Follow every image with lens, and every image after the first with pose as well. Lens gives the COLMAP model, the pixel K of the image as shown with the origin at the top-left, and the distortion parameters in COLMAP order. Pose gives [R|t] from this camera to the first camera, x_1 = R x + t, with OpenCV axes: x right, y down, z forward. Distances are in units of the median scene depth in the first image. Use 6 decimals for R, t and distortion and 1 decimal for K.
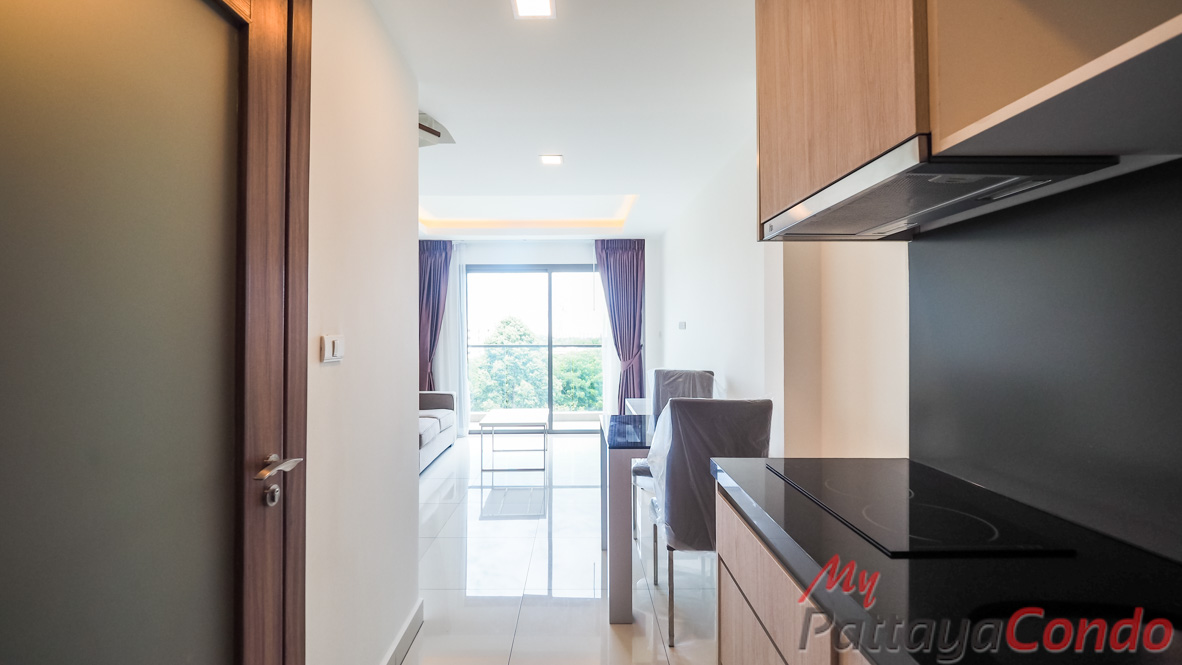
lens RADIAL K [[499.7, 0, 576.0], [0, 499.7, 325.0], [0, 0, 1]] dist [0.002138, 0.000069]
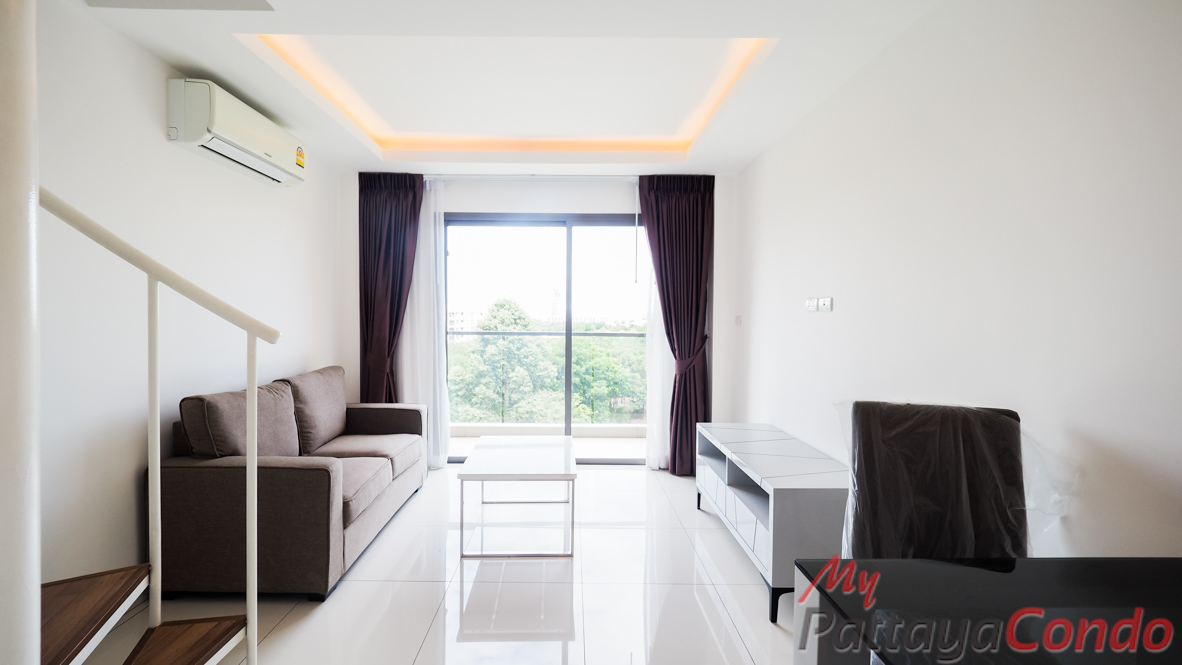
lens RADIAL K [[499.7, 0, 576.0], [0, 499.7, 325.0], [0, 0, 1]] dist [0.002138, 0.000069]
pose [[0.999845, 0.011780, 0.013072, -0.050471], [-0.012177, 0.999453, 0.030746, 0.007207], [-0.012702, -0.030901, 0.999442, 0.318693]]
